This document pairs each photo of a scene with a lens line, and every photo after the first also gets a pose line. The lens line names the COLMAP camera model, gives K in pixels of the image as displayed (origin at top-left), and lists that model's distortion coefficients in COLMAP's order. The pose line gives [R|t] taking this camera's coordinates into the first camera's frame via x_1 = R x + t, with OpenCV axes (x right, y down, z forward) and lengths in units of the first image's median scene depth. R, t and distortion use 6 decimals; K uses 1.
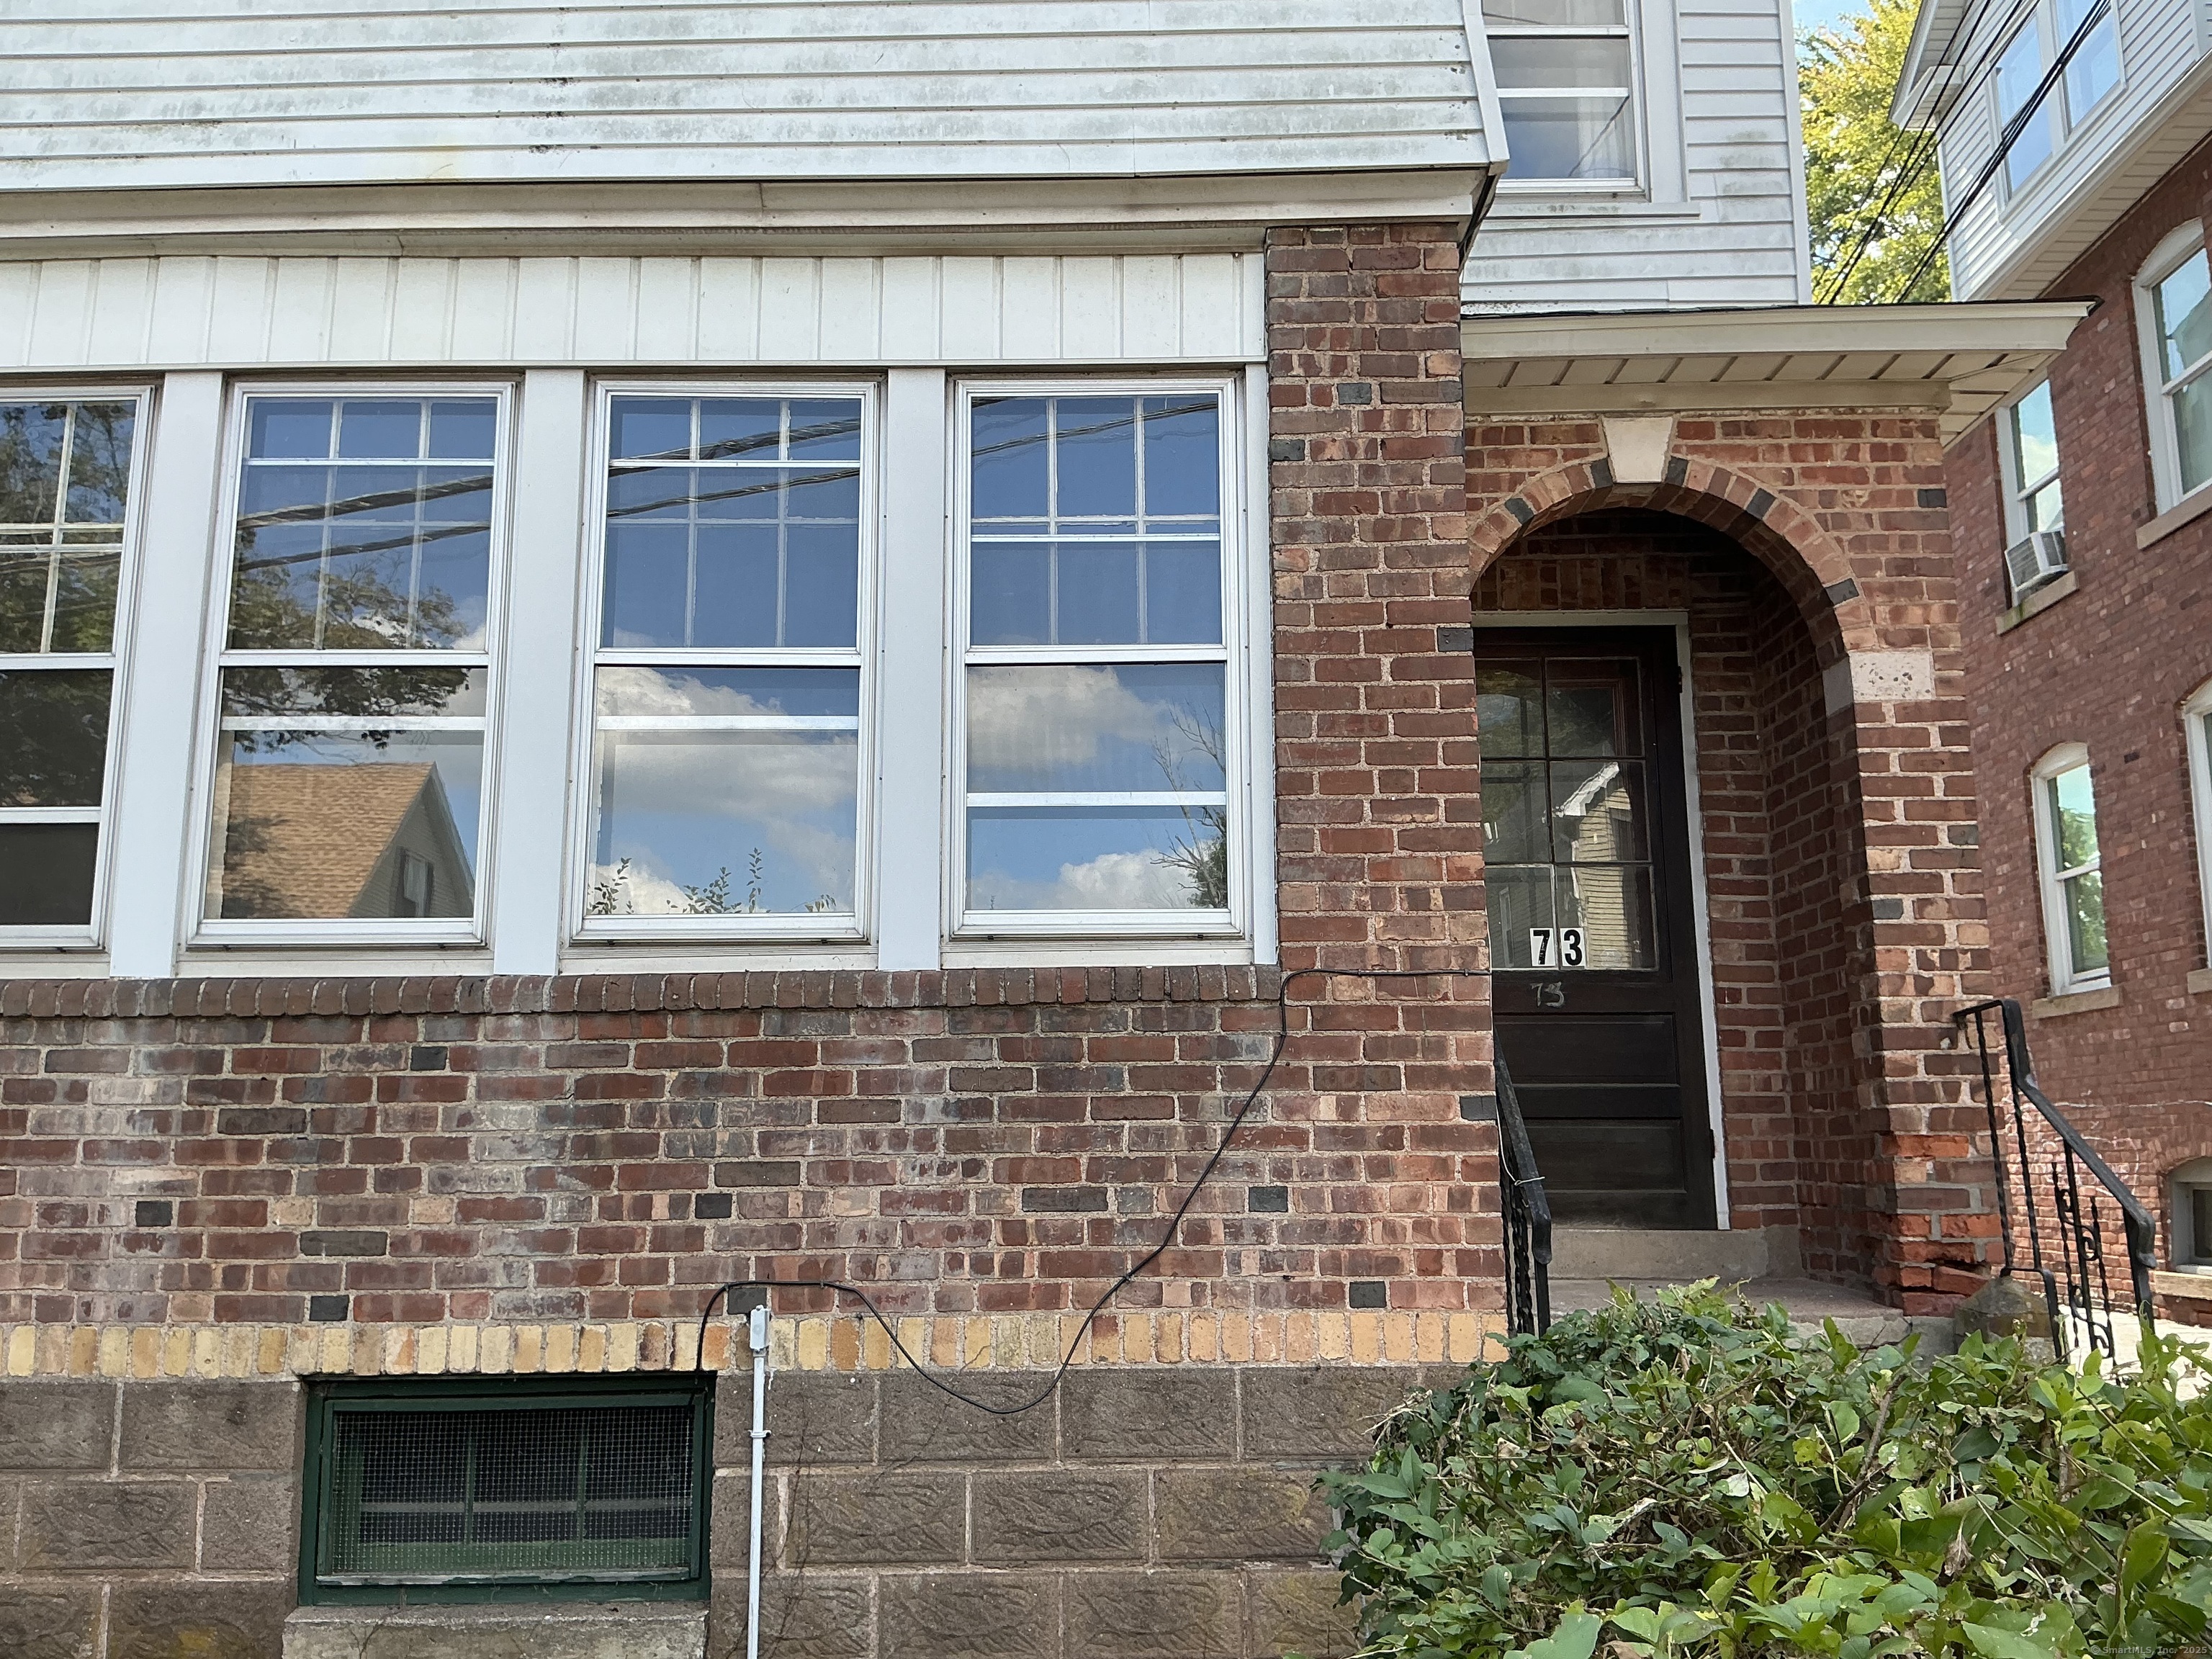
lens RADIAL K [[1844.8, 0, 1112.0], [0, 1844.8, 828.8], [0, 0, 1]] dist [0.165242, -0.348908]
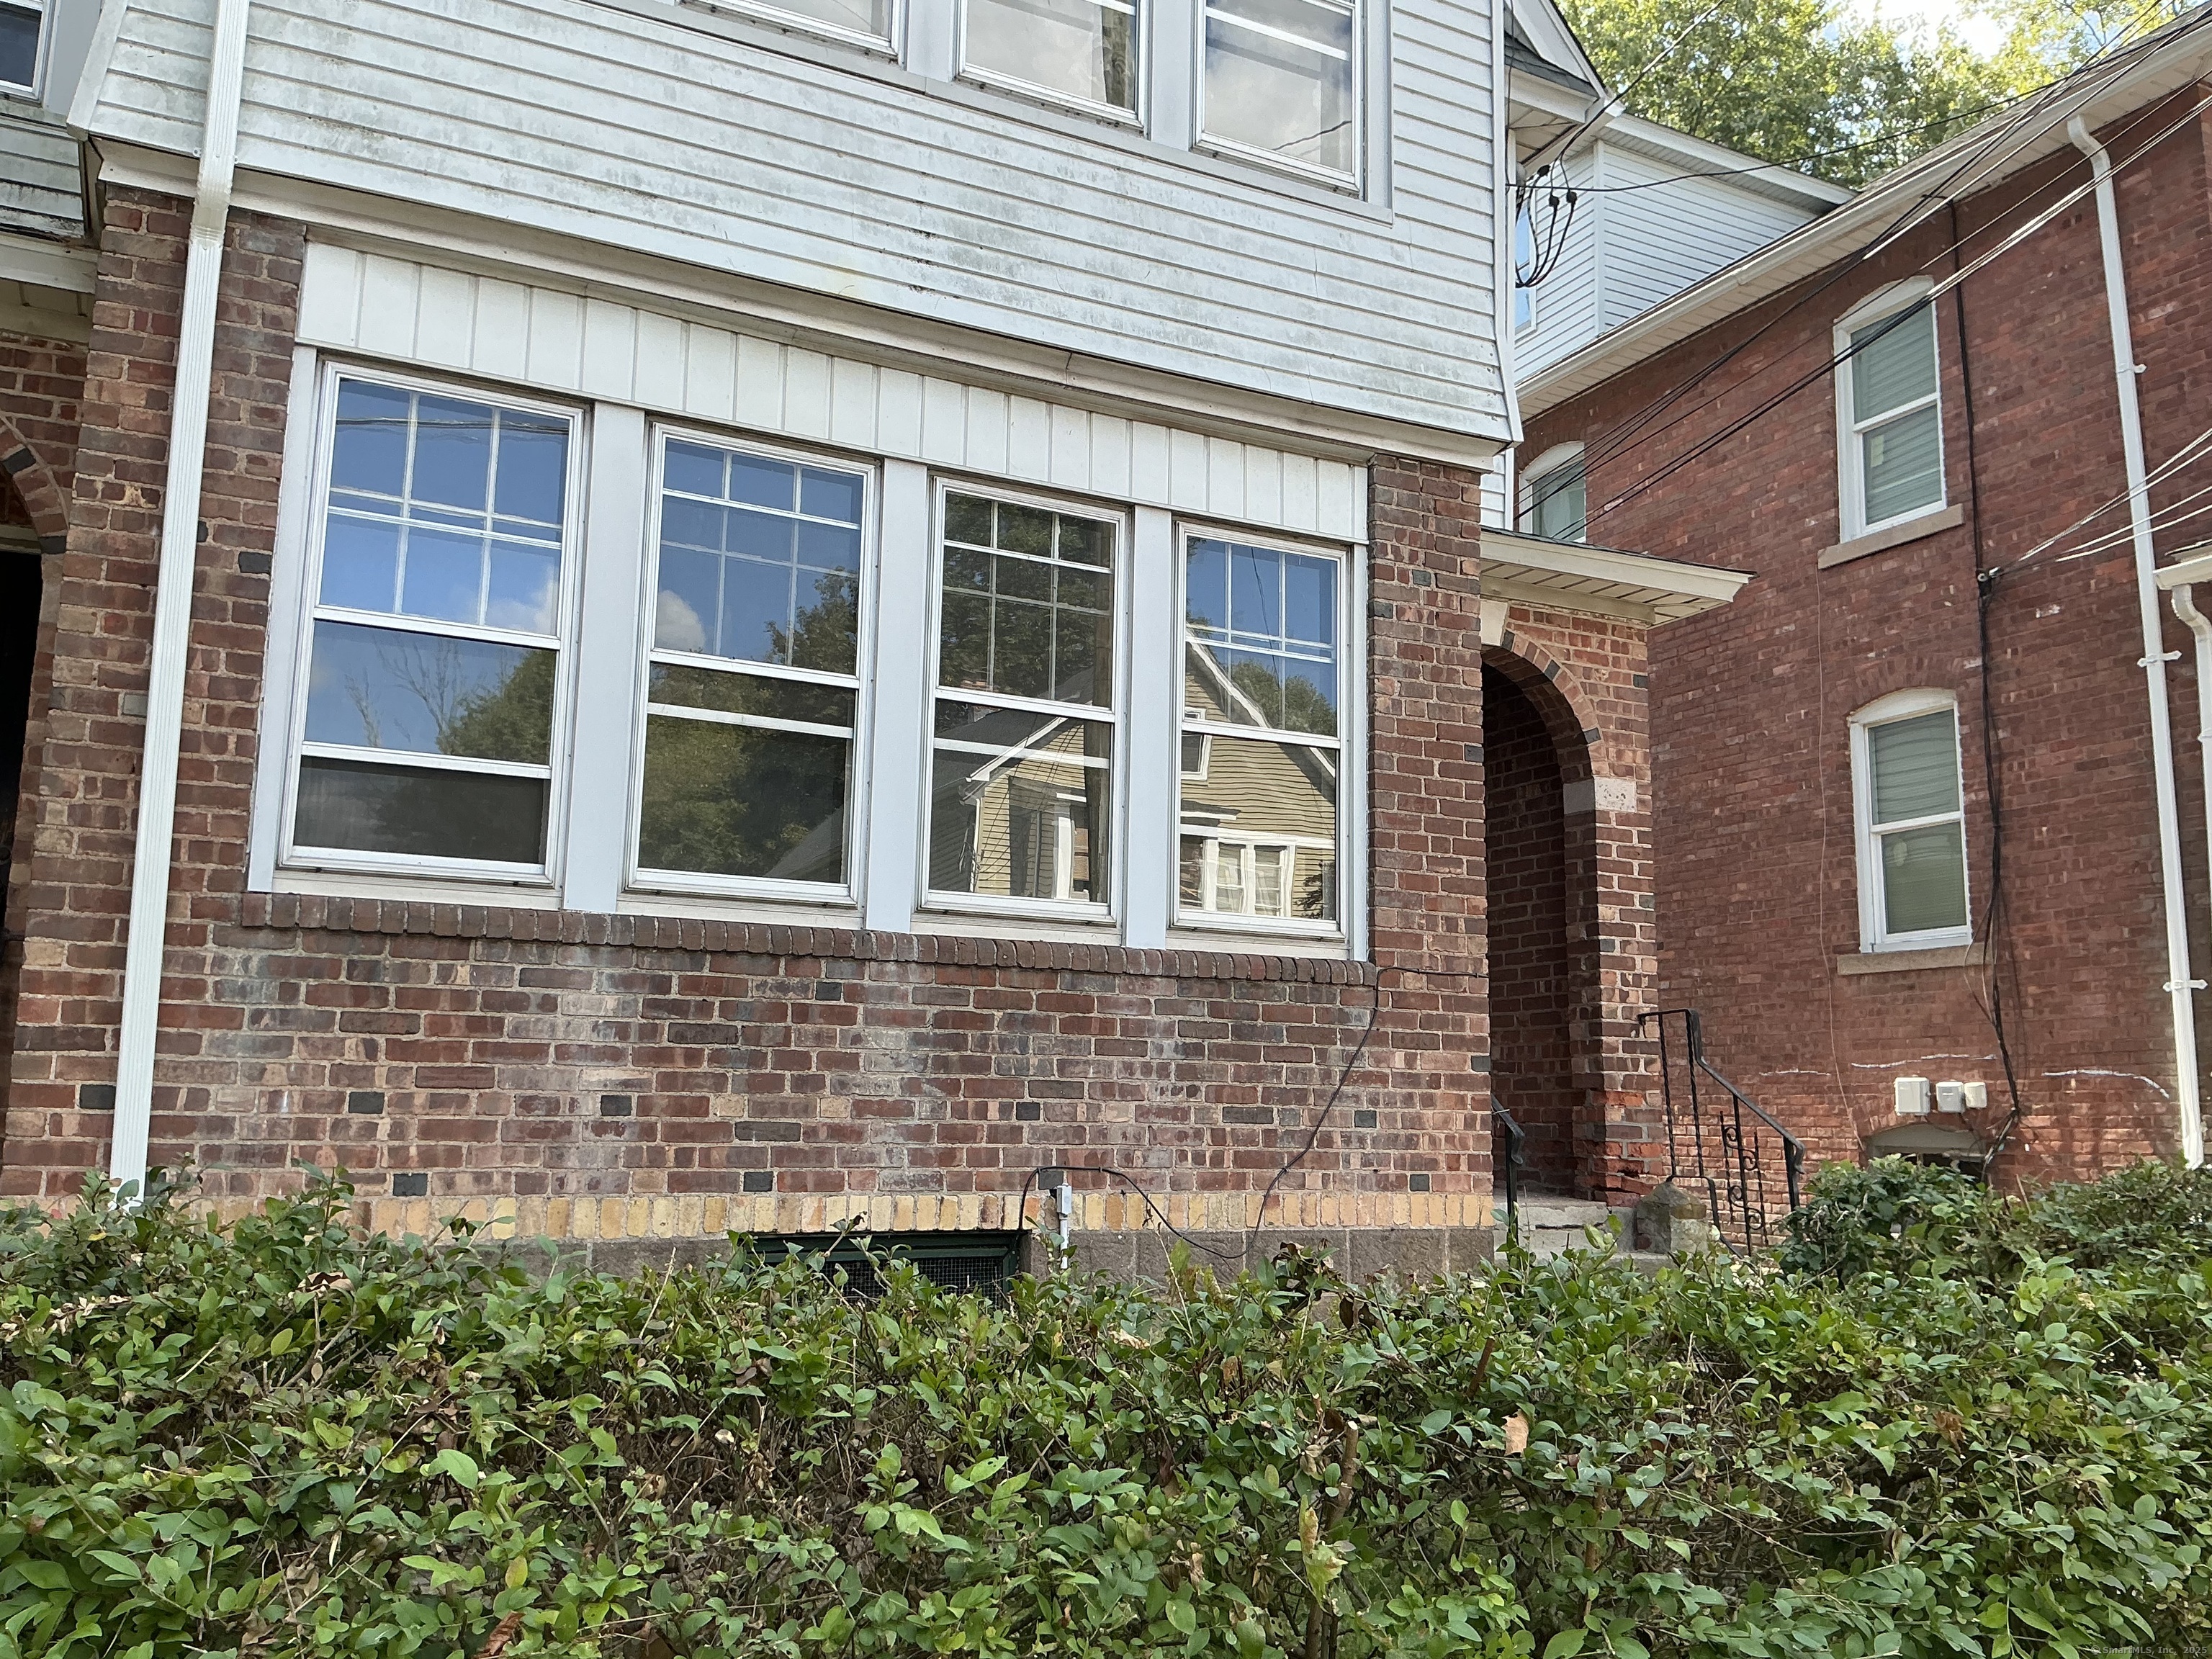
lens RADIAL K [[1844.8, 0, 1112.0], [0, 1844.8, 828.8], [0, 0, 1]] dist [0.165242, -0.348908]
pose [[0.890420, 0.095712, 0.444962, -0.771821], [-0.105095, 0.994456, -0.003601, -0.005404], [-0.442839, -0.043557, 0.895542, -0.231053]]
